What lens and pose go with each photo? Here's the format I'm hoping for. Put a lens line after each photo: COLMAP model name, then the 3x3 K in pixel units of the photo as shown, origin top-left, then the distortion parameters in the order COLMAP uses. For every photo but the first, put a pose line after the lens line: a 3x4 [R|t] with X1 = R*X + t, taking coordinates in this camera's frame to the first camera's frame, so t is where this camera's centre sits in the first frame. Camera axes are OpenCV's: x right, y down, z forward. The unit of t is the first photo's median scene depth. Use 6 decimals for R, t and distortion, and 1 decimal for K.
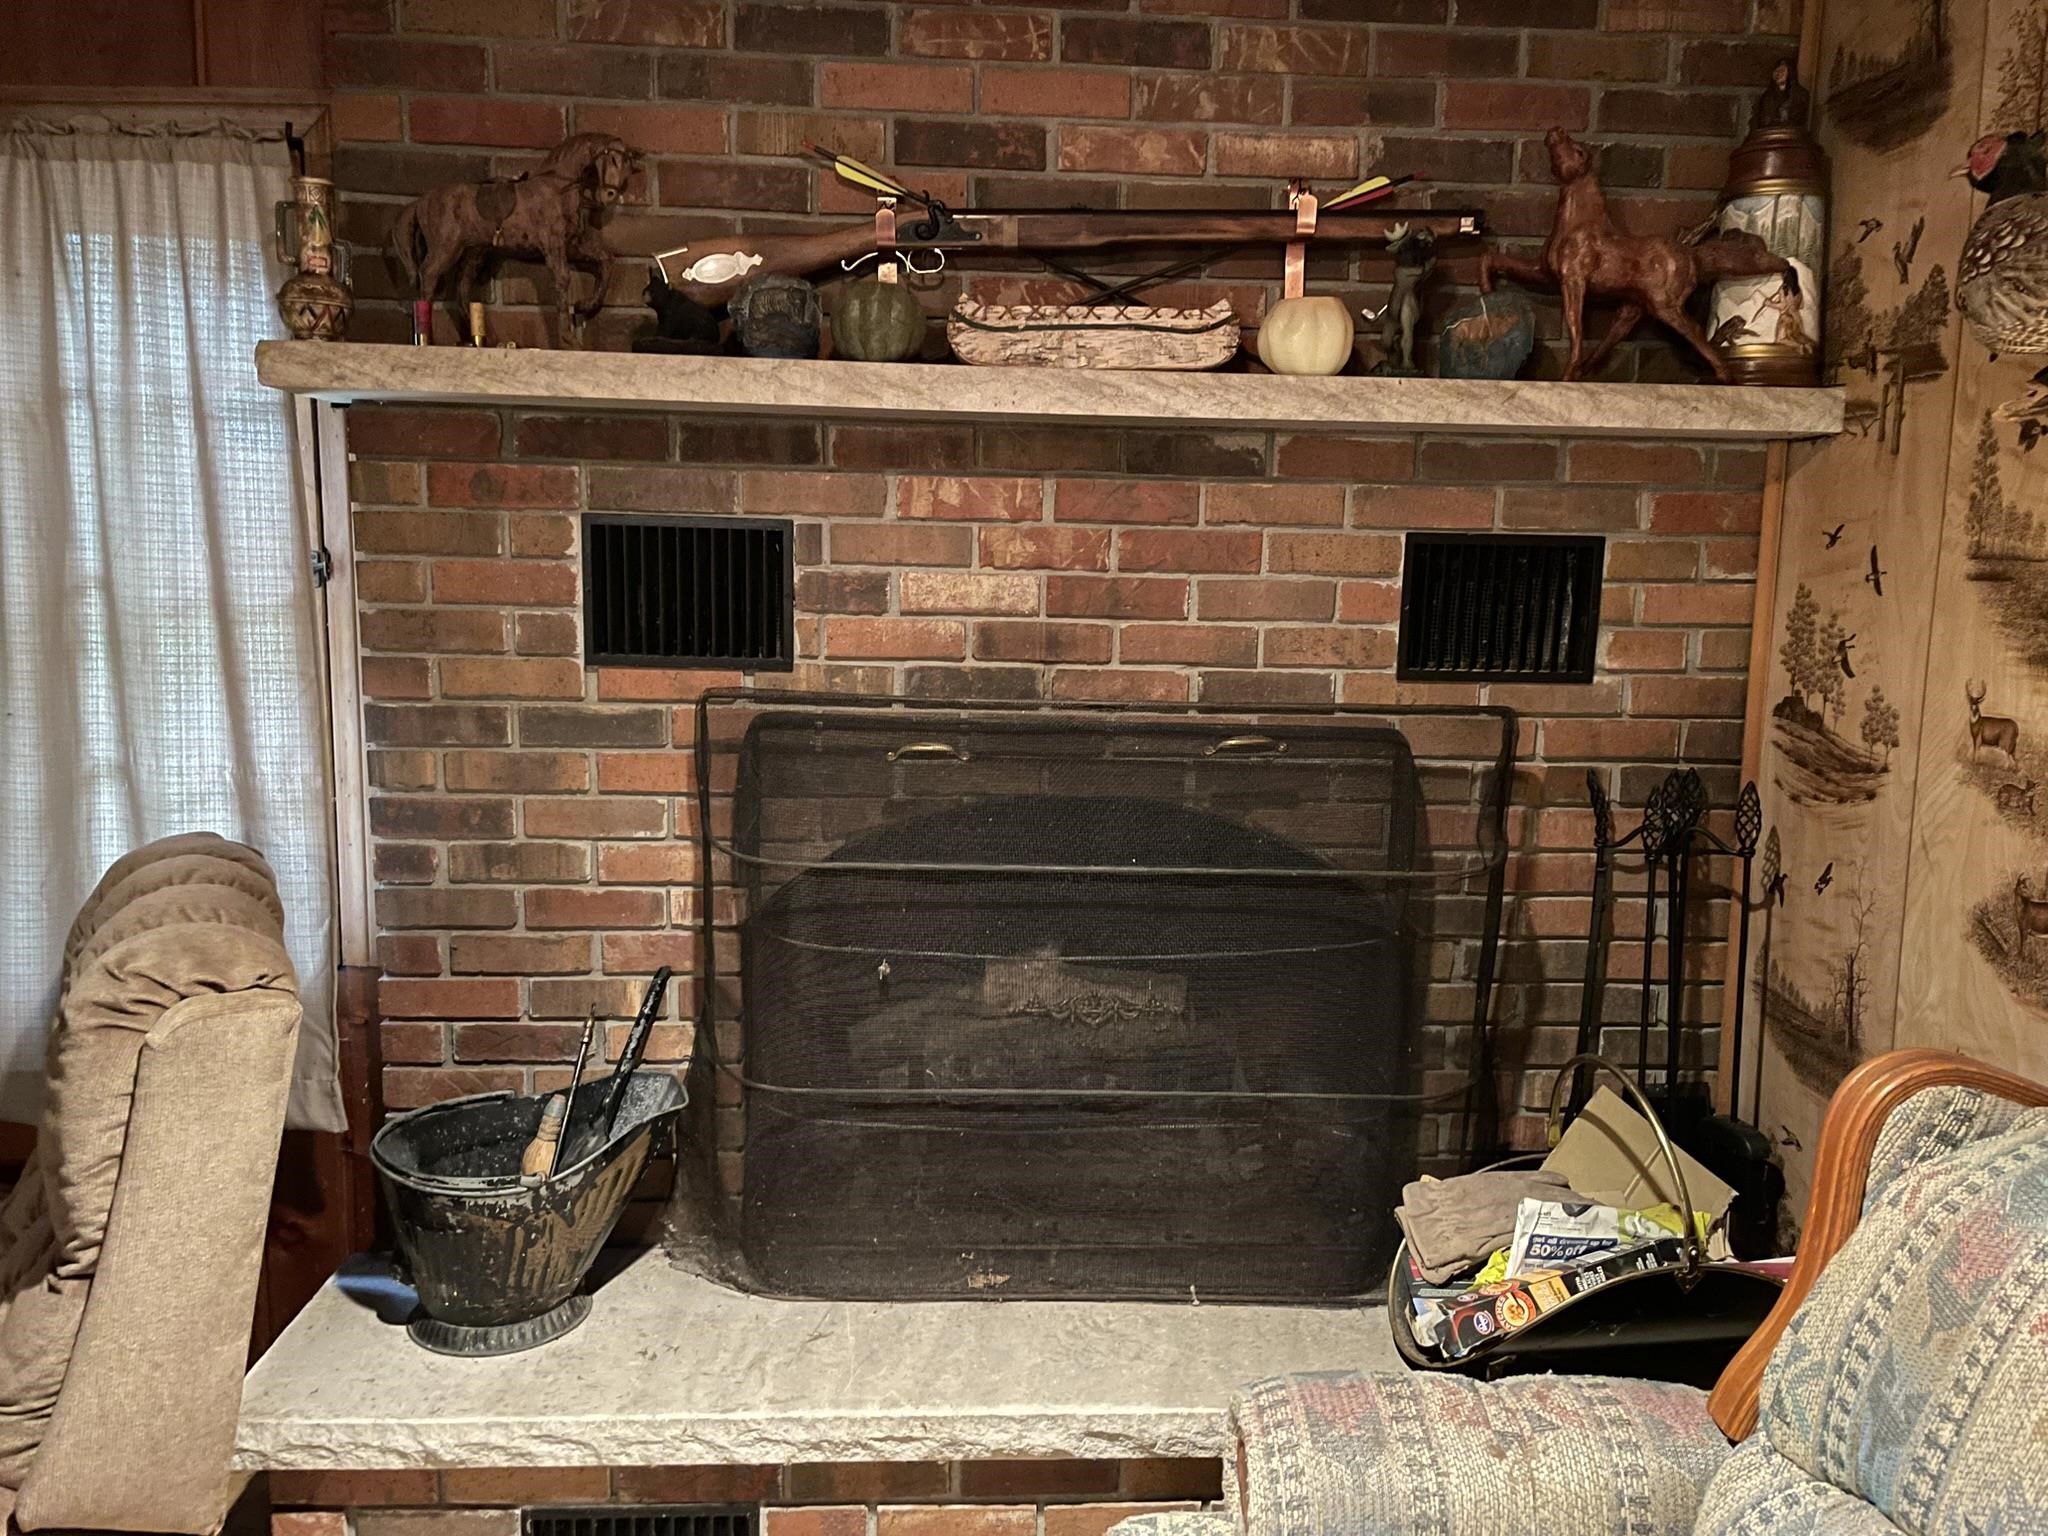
lens RADIAL K [[1542.3, 0, 1023.3], [0, 1542.3, 748.0], [0, 0, 1]] dist [0.098419, -0.130422]
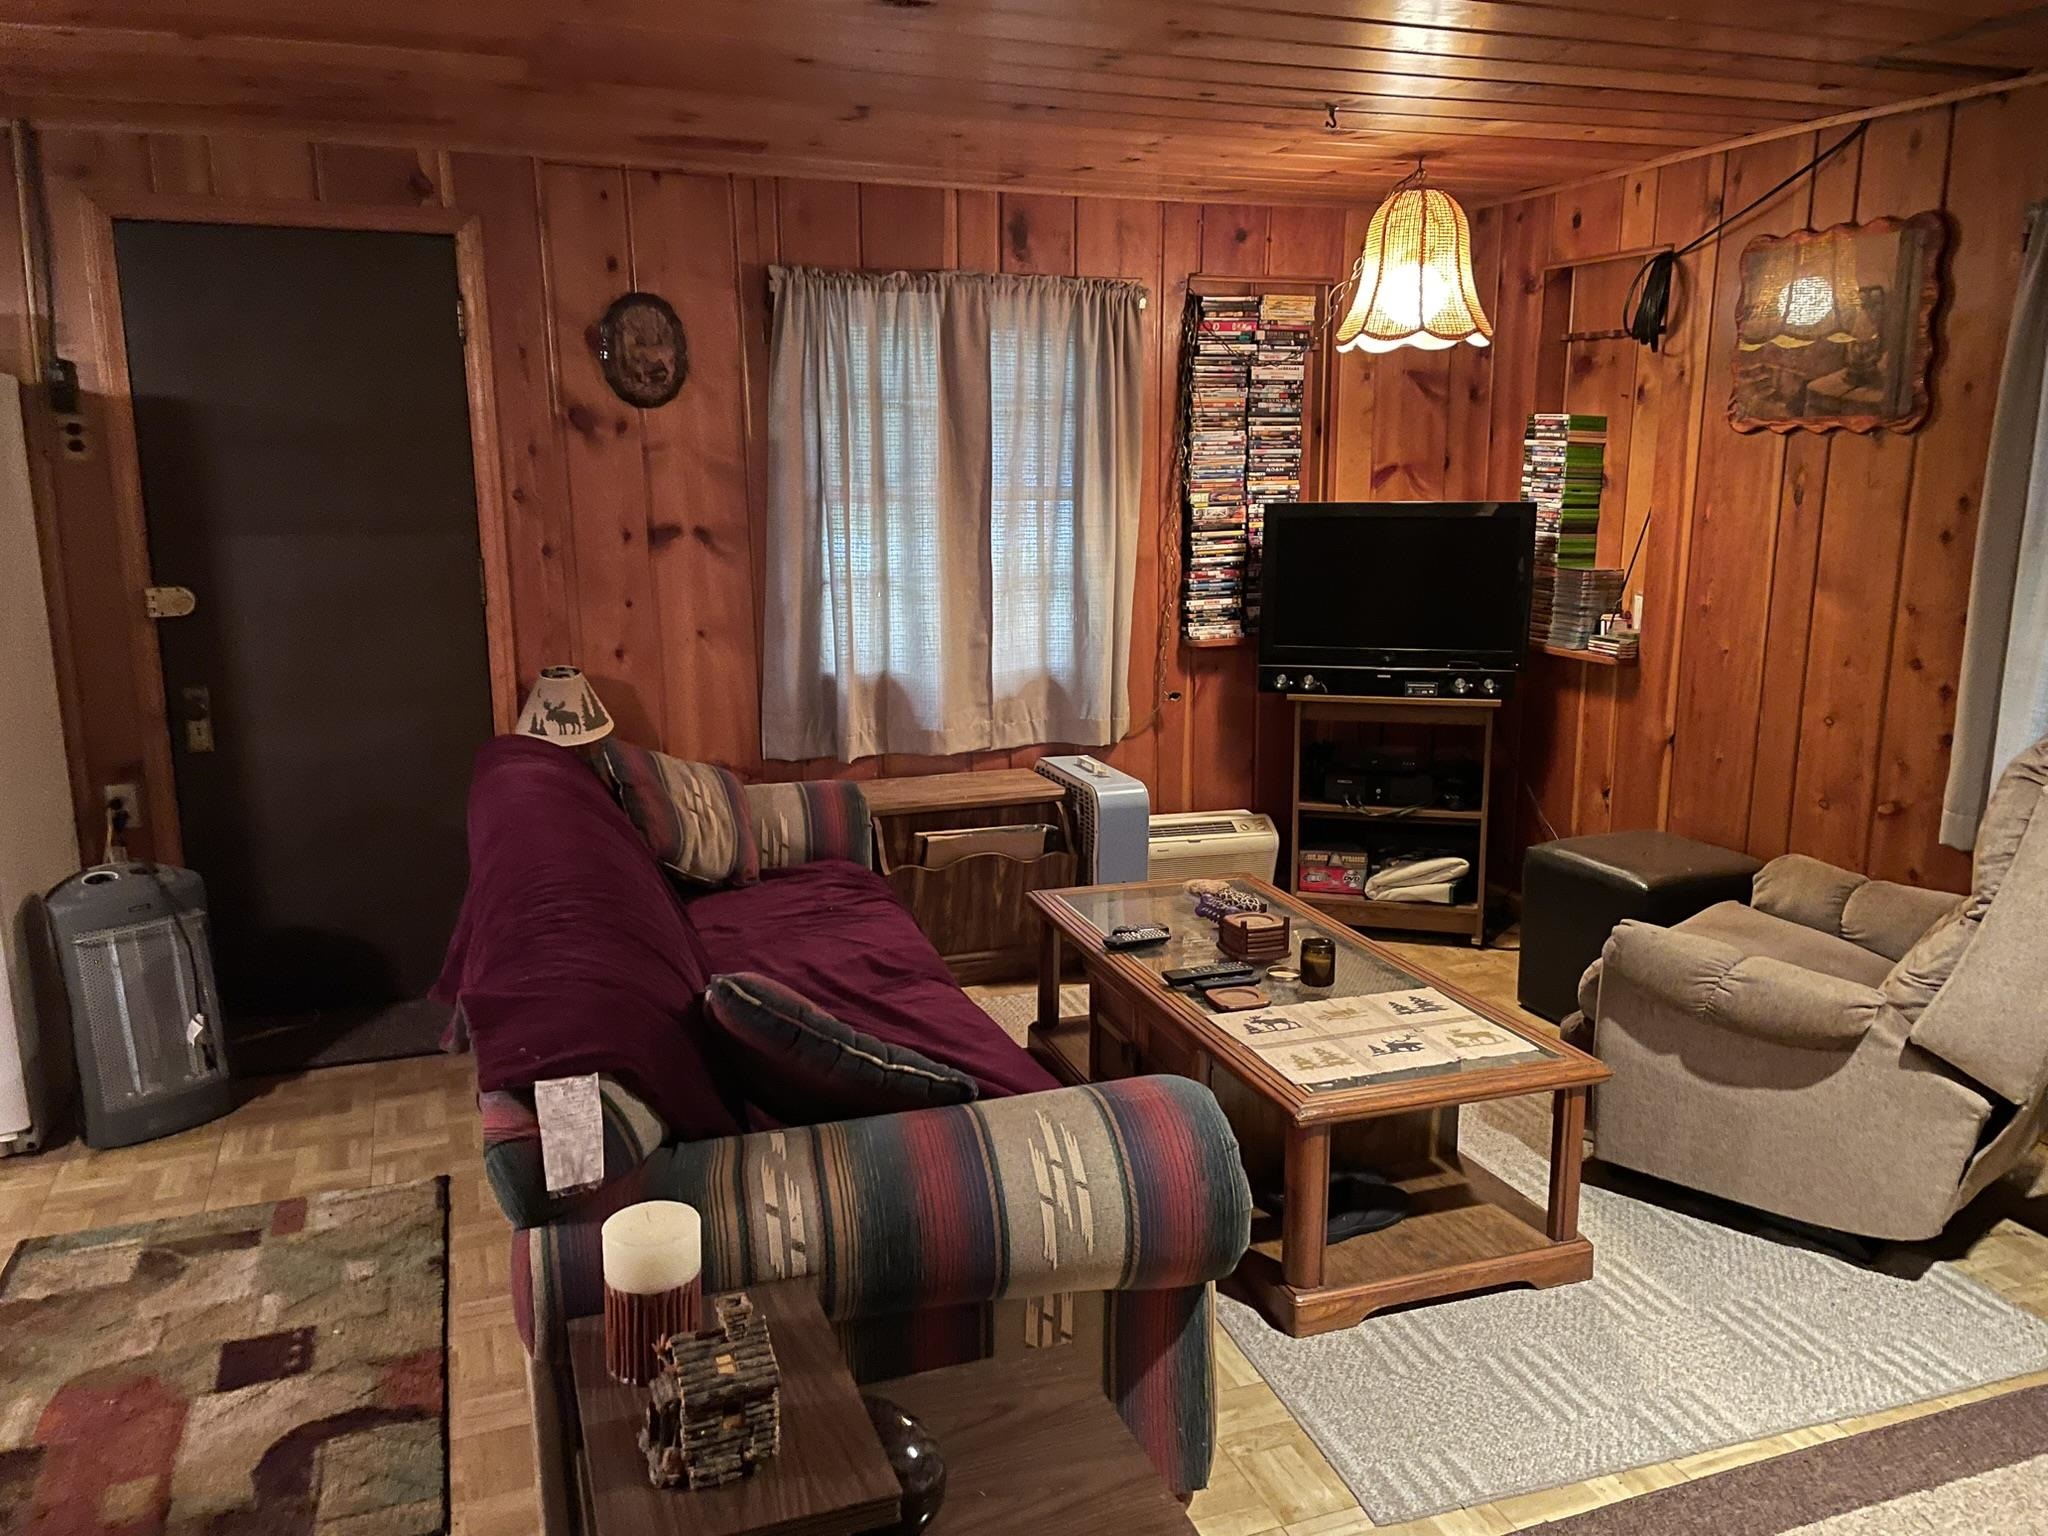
lens RADIAL K [[1517.3, 0, 1015.3], [0, 1517.3, 773.3], [0, 0, 1]] dist [0.095338, -0.124049]
pose [[0.320112, 0.191184, -0.927888, 0.434146], [-0.132062, 0.978869, 0.156129, 0.041768], [0.938130, 0.072560, 0.338596, -0.410135]]
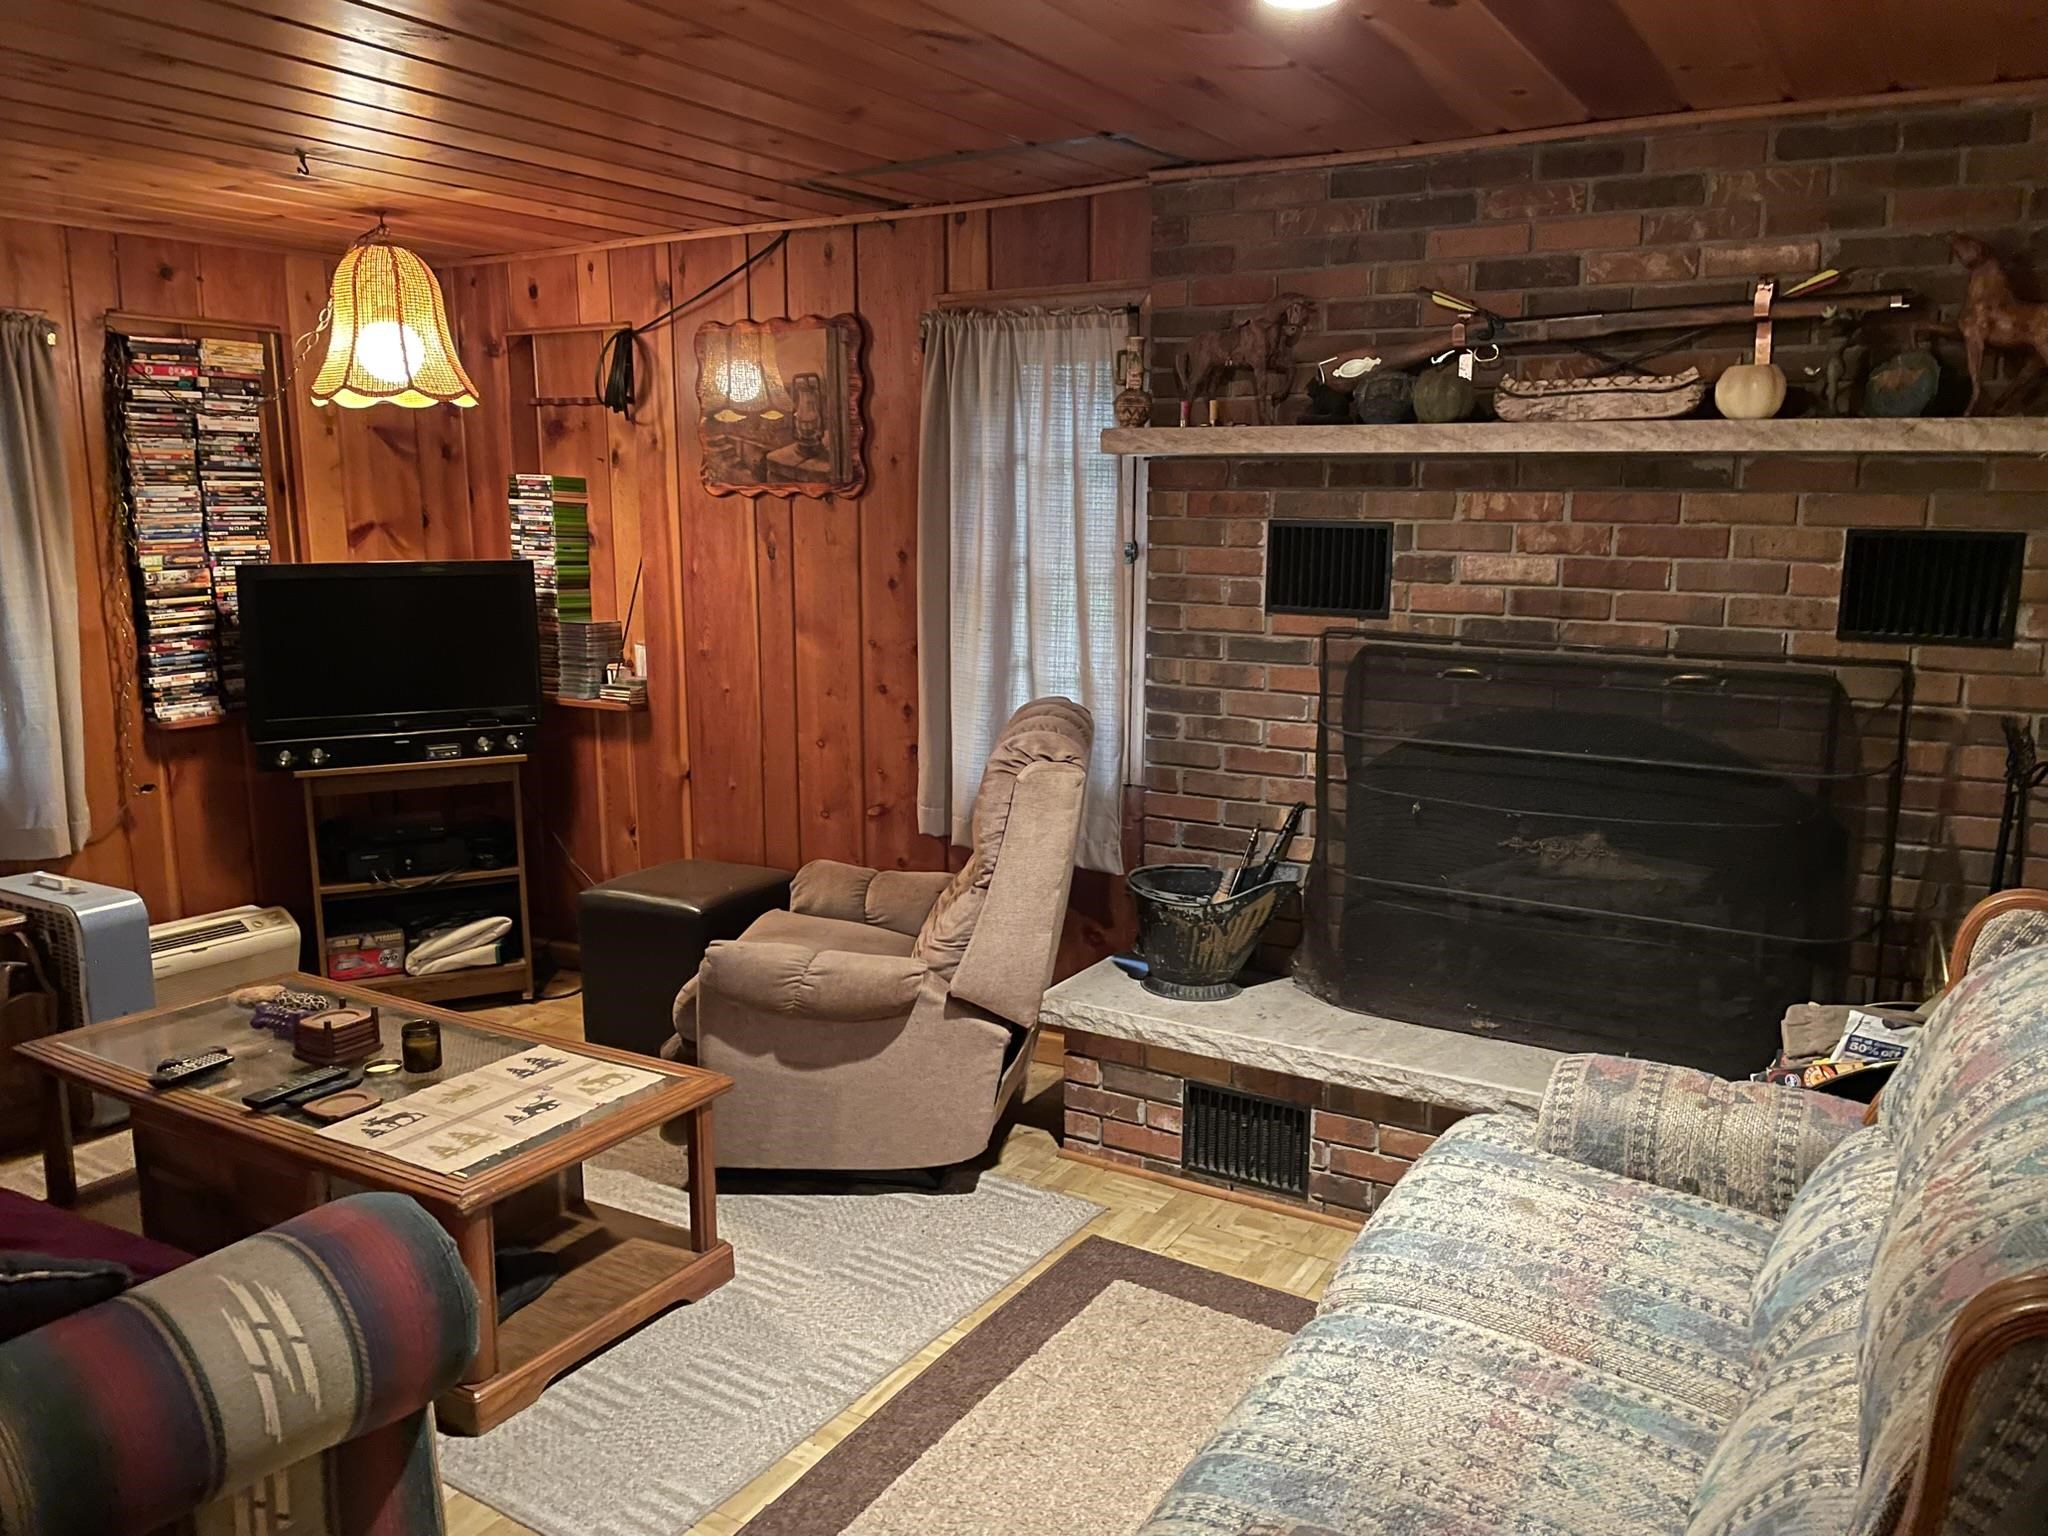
lens RADIAL K [[1517.3, 0, 1015.3], [0, 1517.3, 773.3], [0, 0, 1]] dist [0.095338, -0.124049]
pose [[0.842660, 0.086080, -0.531521, 0.378940], [-0.068251, 0.996252, 0.053140, 0.051125], [0.534103, -0.008502, 0.845377, -0.525989]]
